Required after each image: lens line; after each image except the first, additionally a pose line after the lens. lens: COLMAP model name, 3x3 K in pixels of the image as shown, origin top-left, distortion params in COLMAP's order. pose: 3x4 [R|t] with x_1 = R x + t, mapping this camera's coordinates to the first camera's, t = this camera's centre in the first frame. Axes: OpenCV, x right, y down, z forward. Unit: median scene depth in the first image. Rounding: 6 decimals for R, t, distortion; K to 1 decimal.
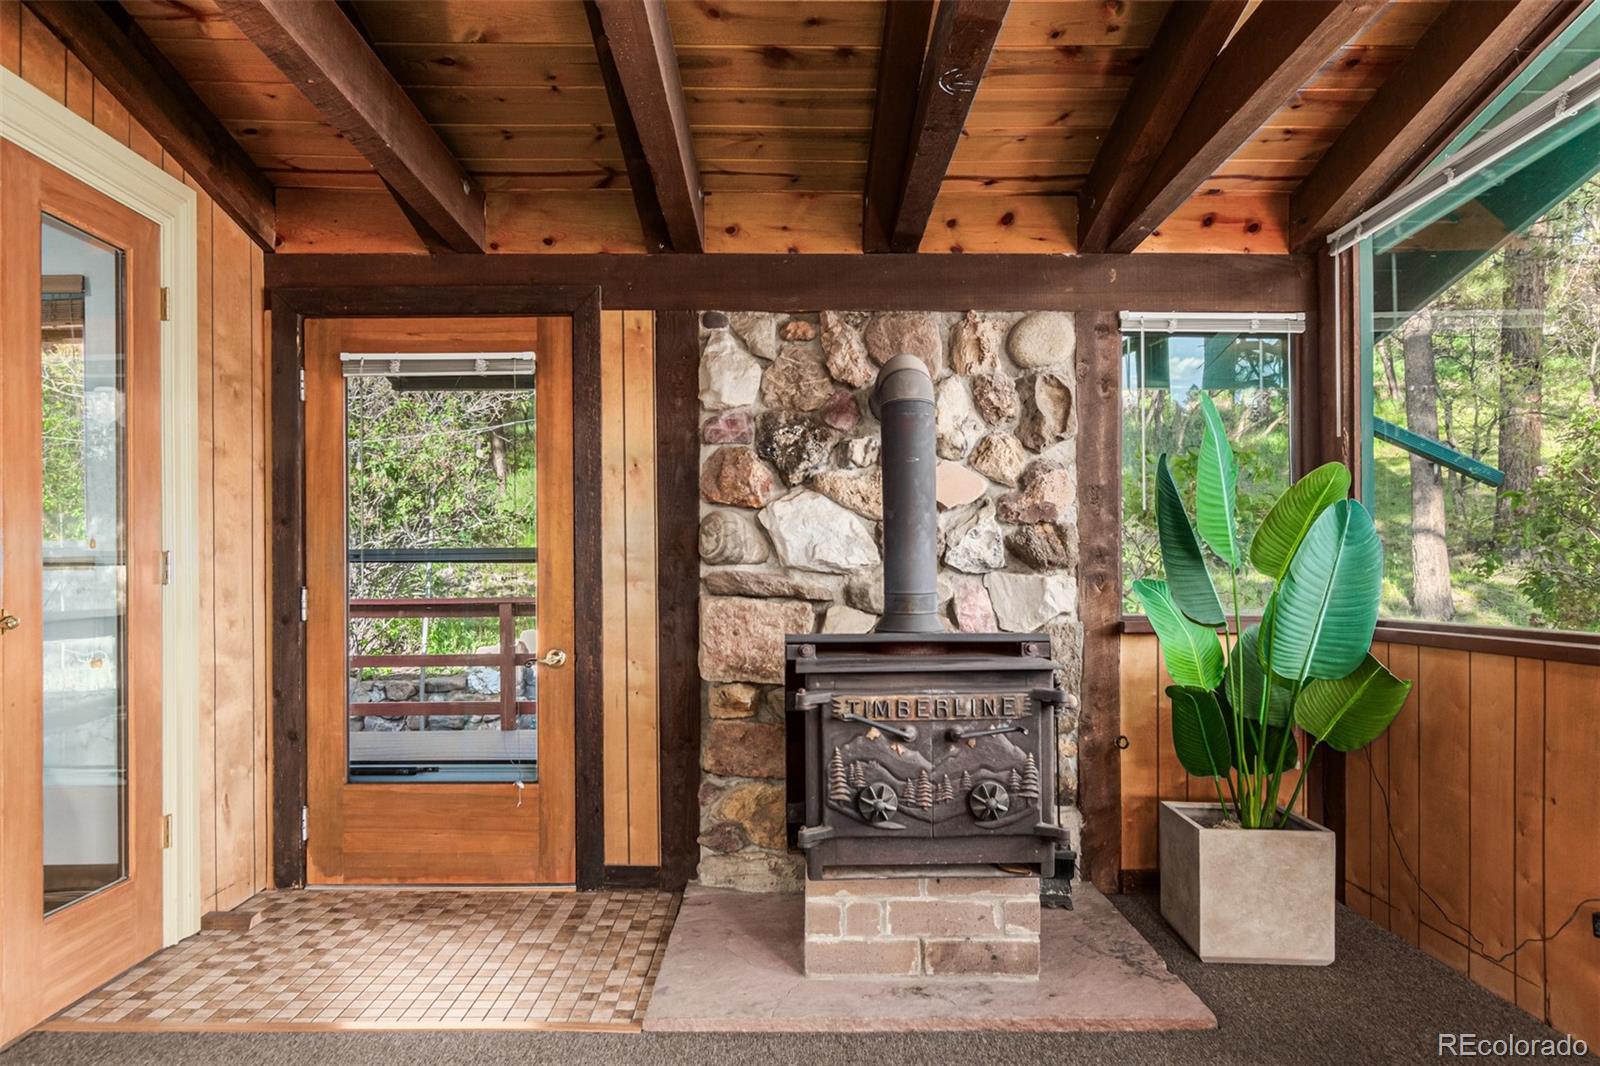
lens RADIAL K [[1026.4, 0, 796.2], [0, 1026.4, 567.2], [0, 0, 1]] dist [-0.000024, 0.006867]
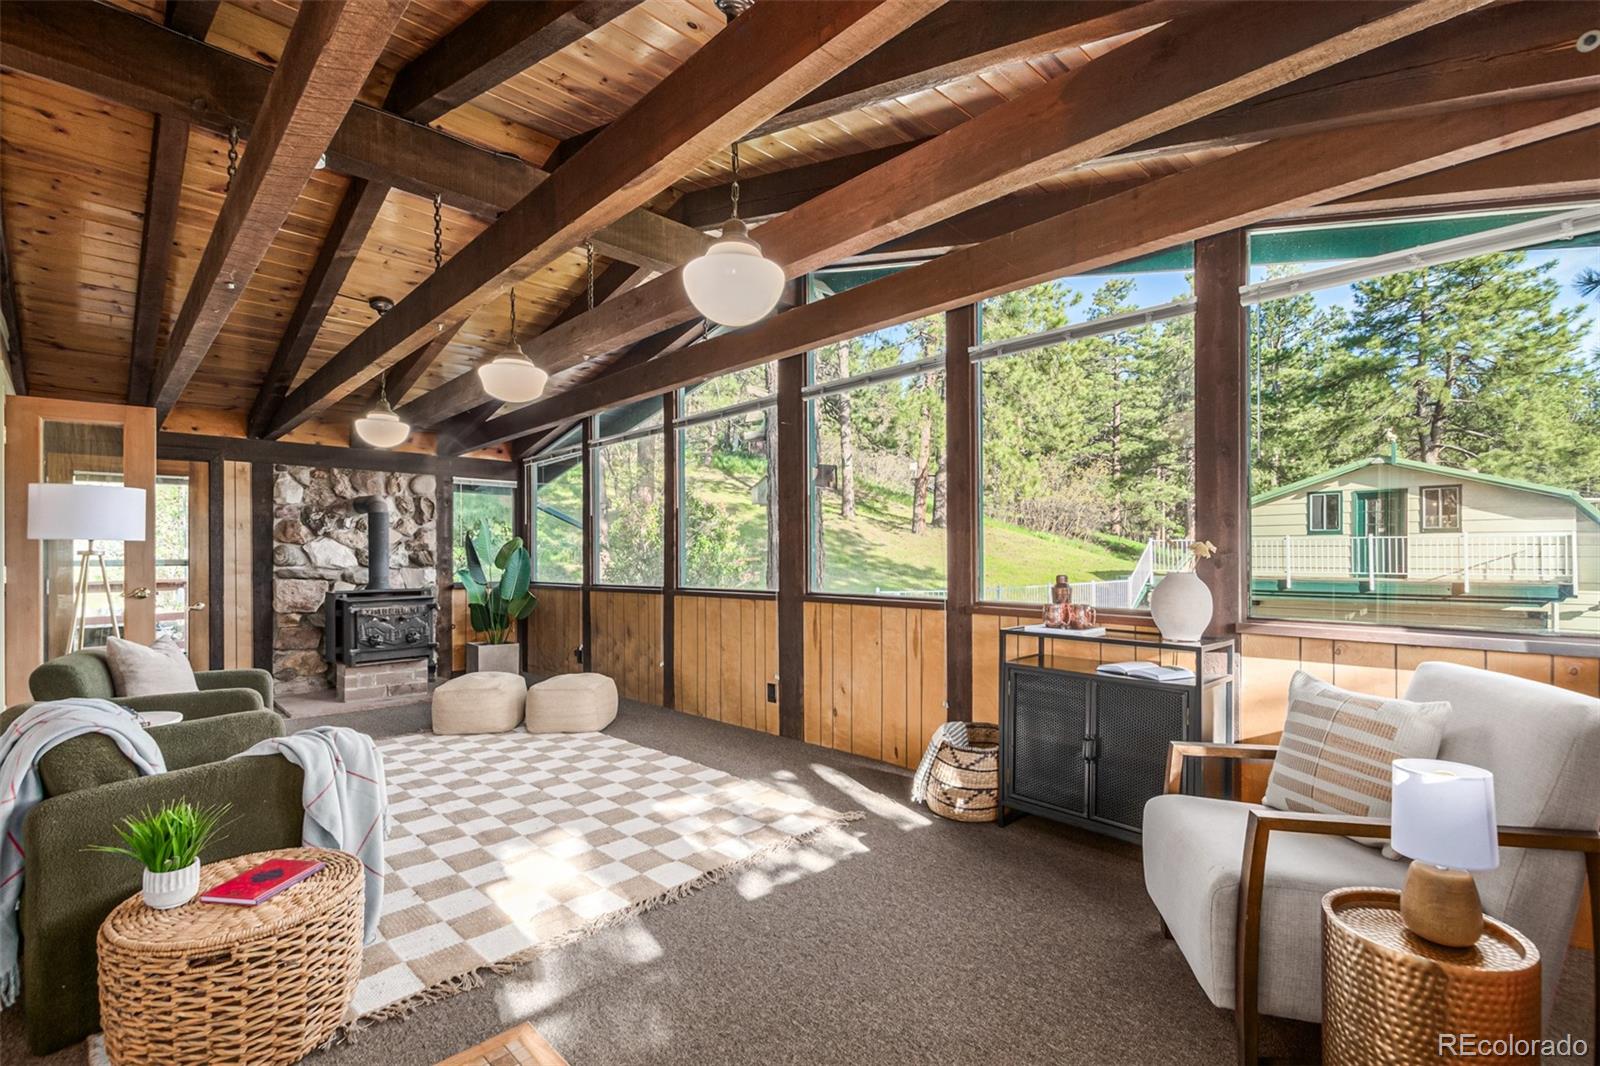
lens RADIAL K [[731.5, 0, 809.4], [0, 731.5, 551.3], [0, 0, 1]] dist [0.010119, -0.006441]
pose [[0.715486, 0.004464, 0.698613, -0.409397], [-0.004515, 0.999988, -0.001765, -0.041844], [-0.698613, -0.001891, 0.715497, -1.184233]]
